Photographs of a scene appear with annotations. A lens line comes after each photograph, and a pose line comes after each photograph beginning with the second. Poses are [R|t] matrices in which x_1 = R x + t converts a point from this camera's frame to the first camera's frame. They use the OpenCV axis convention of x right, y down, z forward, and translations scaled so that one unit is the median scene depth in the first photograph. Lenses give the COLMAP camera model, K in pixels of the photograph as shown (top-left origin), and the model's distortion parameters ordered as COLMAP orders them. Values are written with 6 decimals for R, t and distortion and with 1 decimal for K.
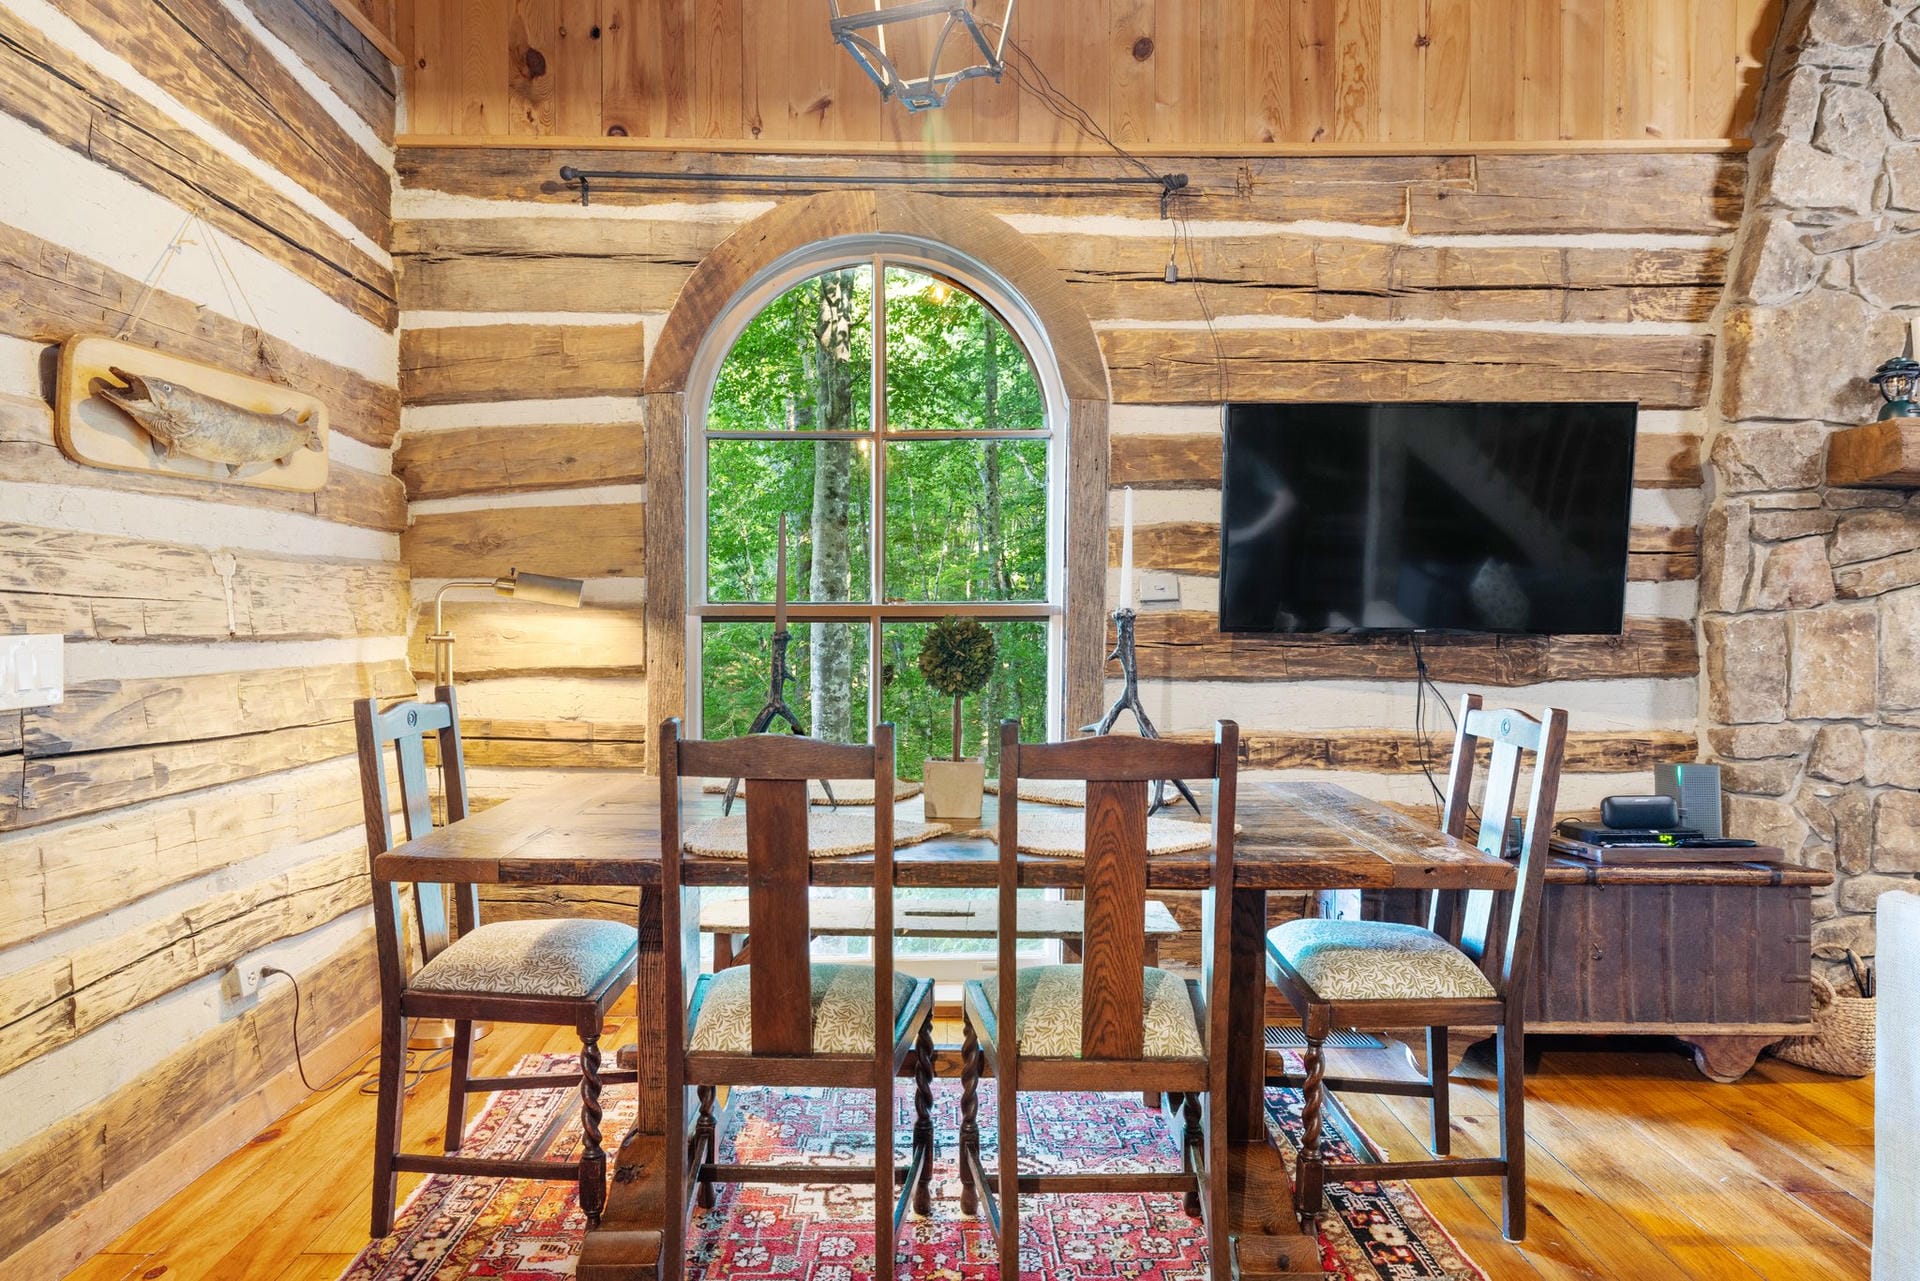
lens RADIAL K [[1118.6, 0, 959.9], [0, 1118.6, 637.2], [0, 0, 1]] dist [-0.001383, 0.000169]
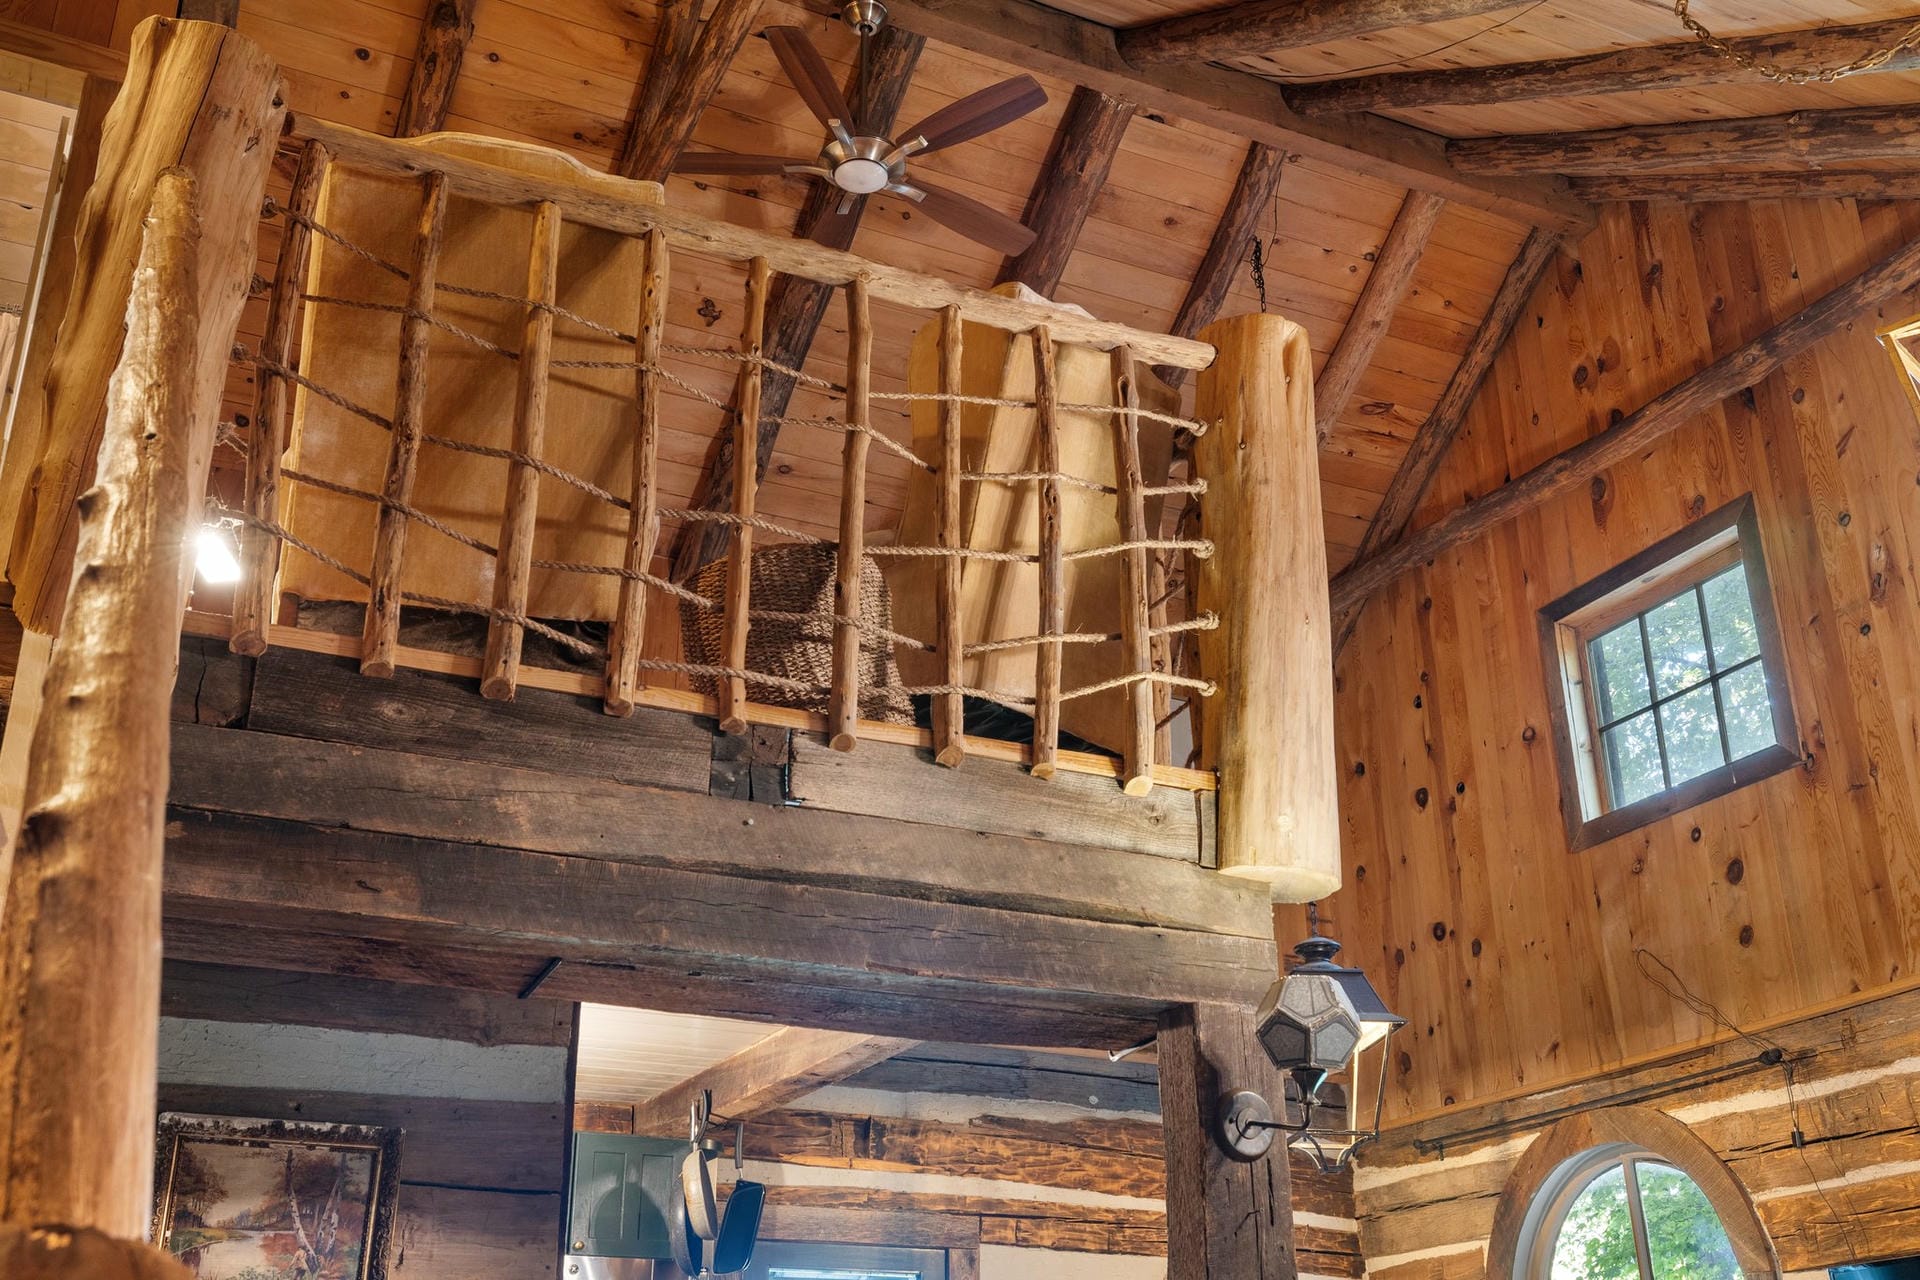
lens RADIAL K [[1935.9, 0, 956.5], [0, 1935.9, 641.1], [0, 0, 1]] dist [-0.004763, 0.000000]
pose [[0.415965, -0.377352, -0.827393, 1.530881], [-0.010947, 0.907698, -0.419480, 0.021031], [0.909315, 0.183547, 0.373439, -0.480250]]
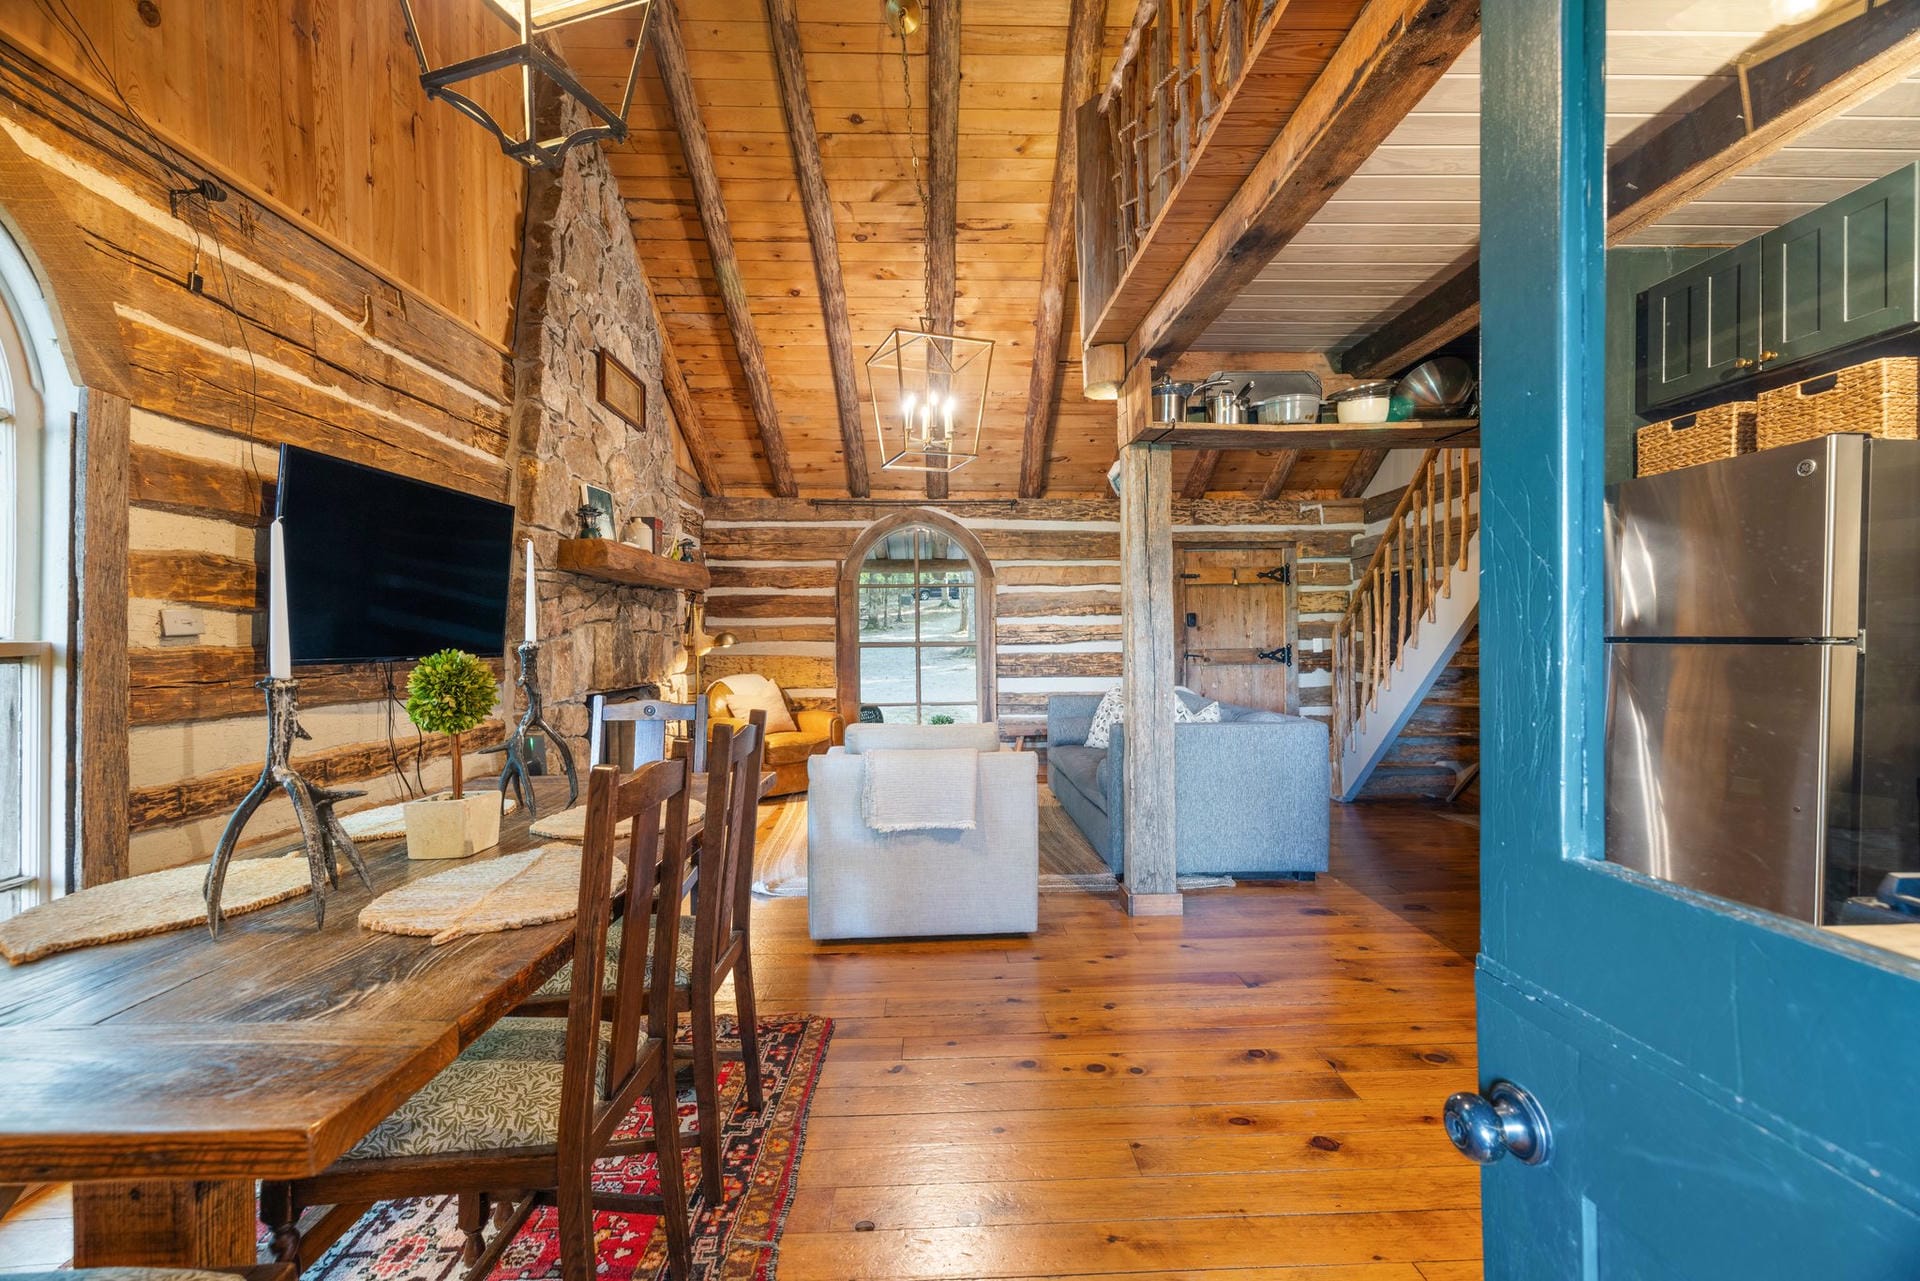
lens RADIAL K [[814.5, 0, 957.5], [0, 814.5, 642.6], [0, 0, 1]] dist [0.002416, 0.000257]
pose [[-0.016905, -0.011957, 0.999786, -0.500814], [0.030040, 0.999471, 0.012461, -0.016563], [-0.999406, 0.030244, -0.016537, 0.385447]]
